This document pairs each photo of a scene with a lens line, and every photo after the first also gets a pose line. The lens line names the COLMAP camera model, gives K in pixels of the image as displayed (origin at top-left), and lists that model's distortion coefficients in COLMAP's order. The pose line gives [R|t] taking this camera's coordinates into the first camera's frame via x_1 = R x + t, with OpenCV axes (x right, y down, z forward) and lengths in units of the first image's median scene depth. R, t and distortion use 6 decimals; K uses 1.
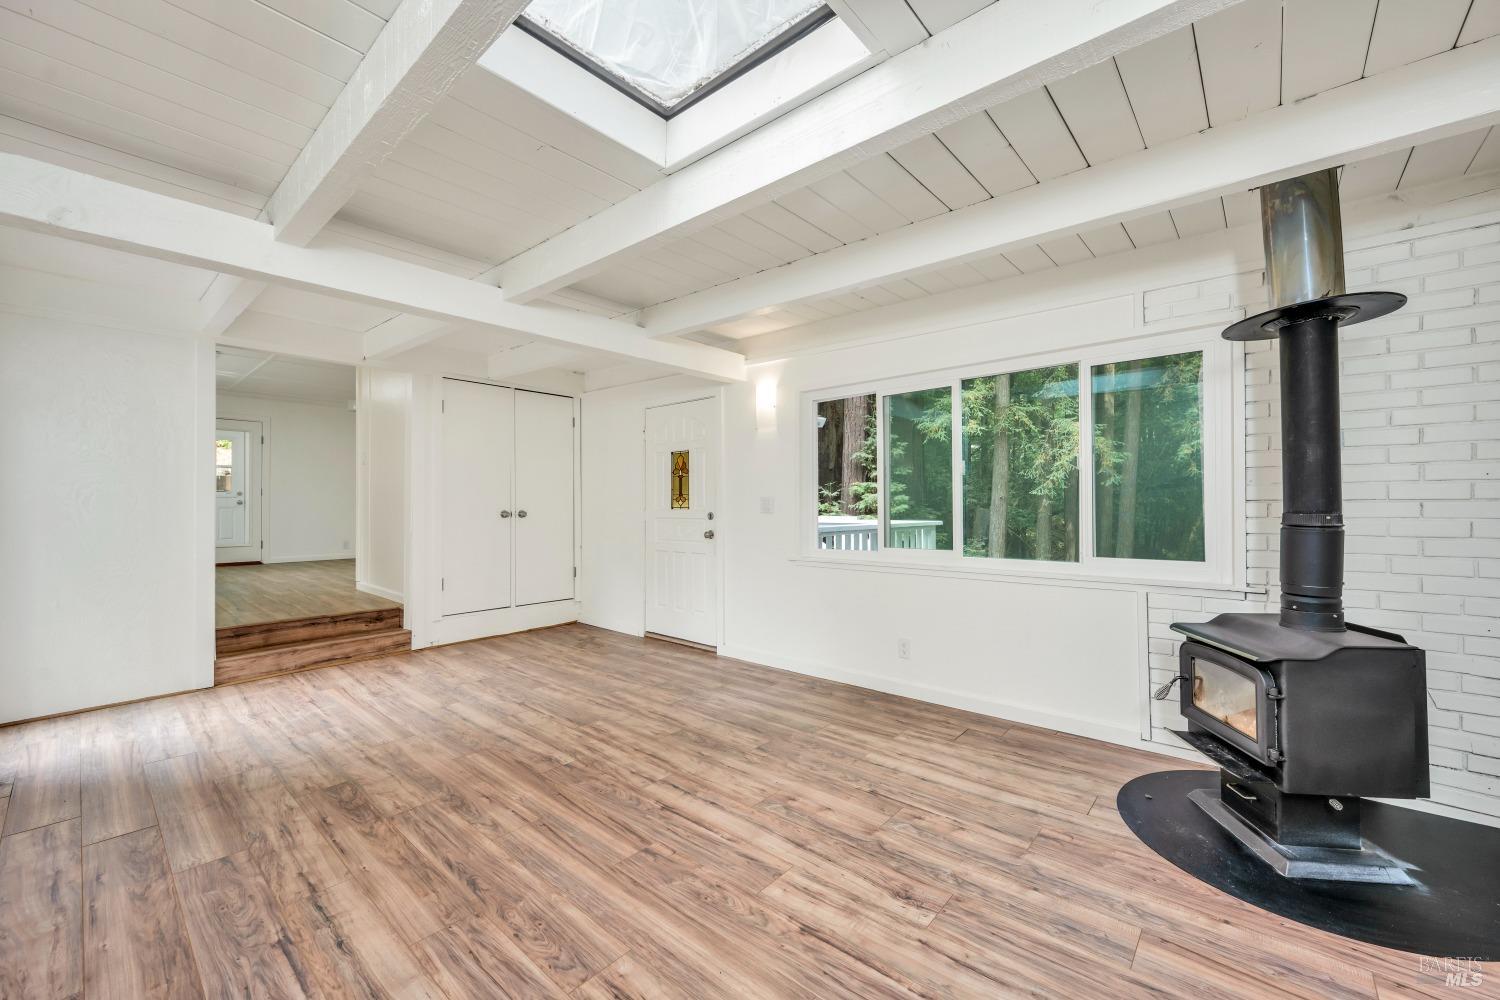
lens RADIAL K [[591.2, 0, 750.0], [0, 591.2, 500.0], [0, 0, 1]] dist [0.001339, 0.000285]
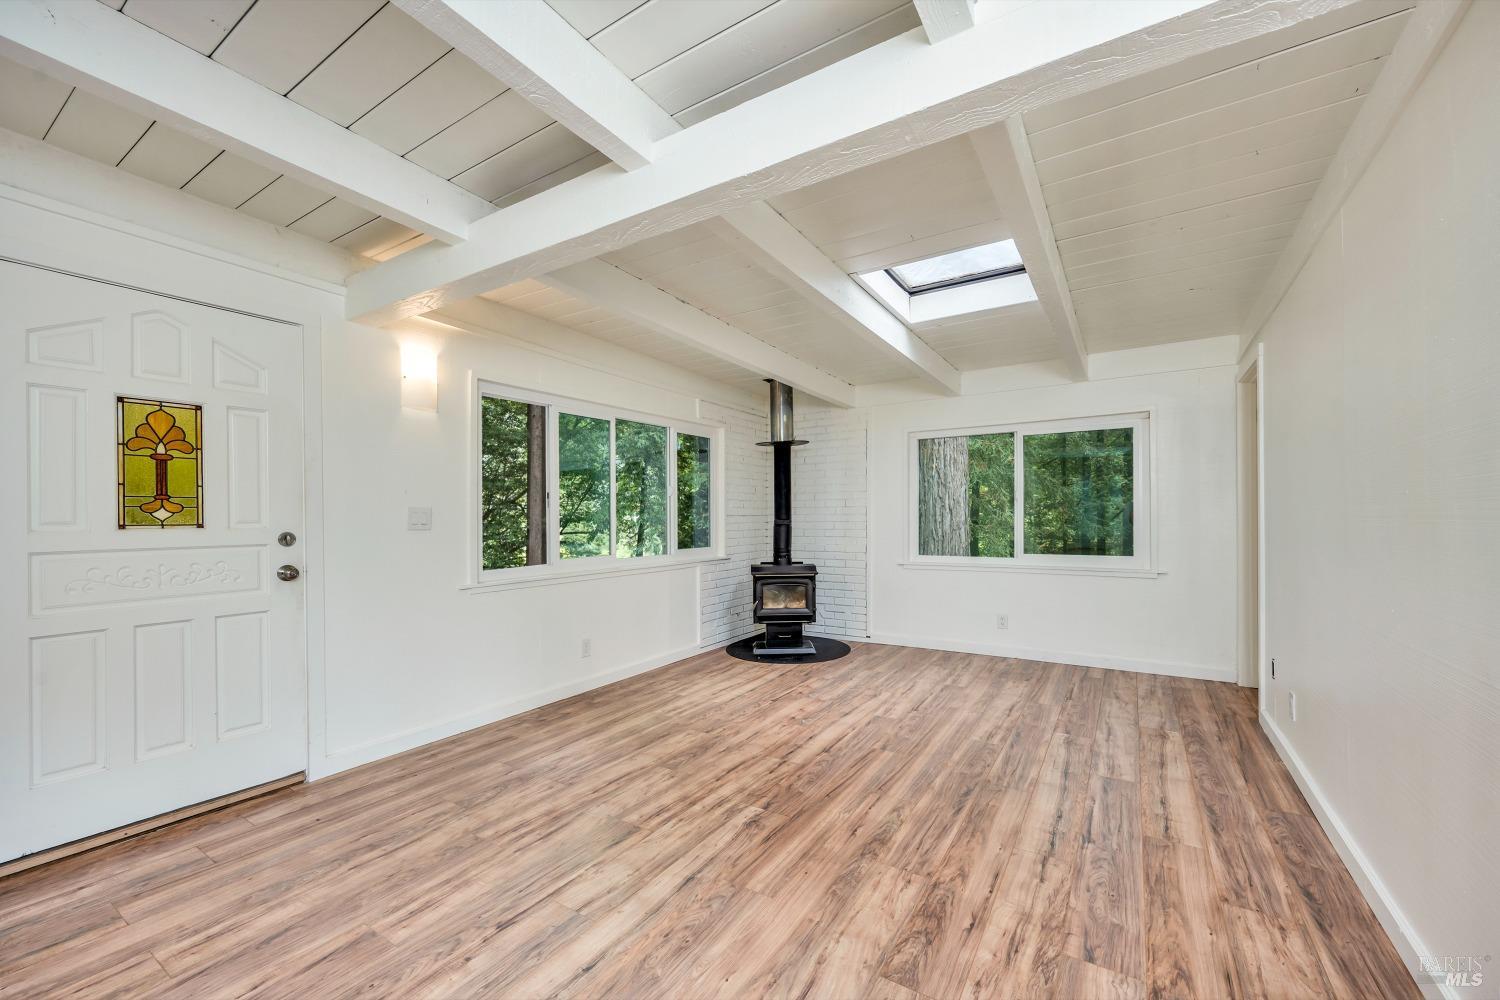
lens RADIAL K [[591.2, 0, 750.0], [0, 591.2, 500.0], [0, 0, 1]] dist [0.001339, 0.000285]
pose [[-0.145630, 0.037196, 0.988640, -1.244813], [0.004356, 0.999307, -0.036956, 0.023433], [-0.989330, -0.001075, -0.145691, 1.199506]]
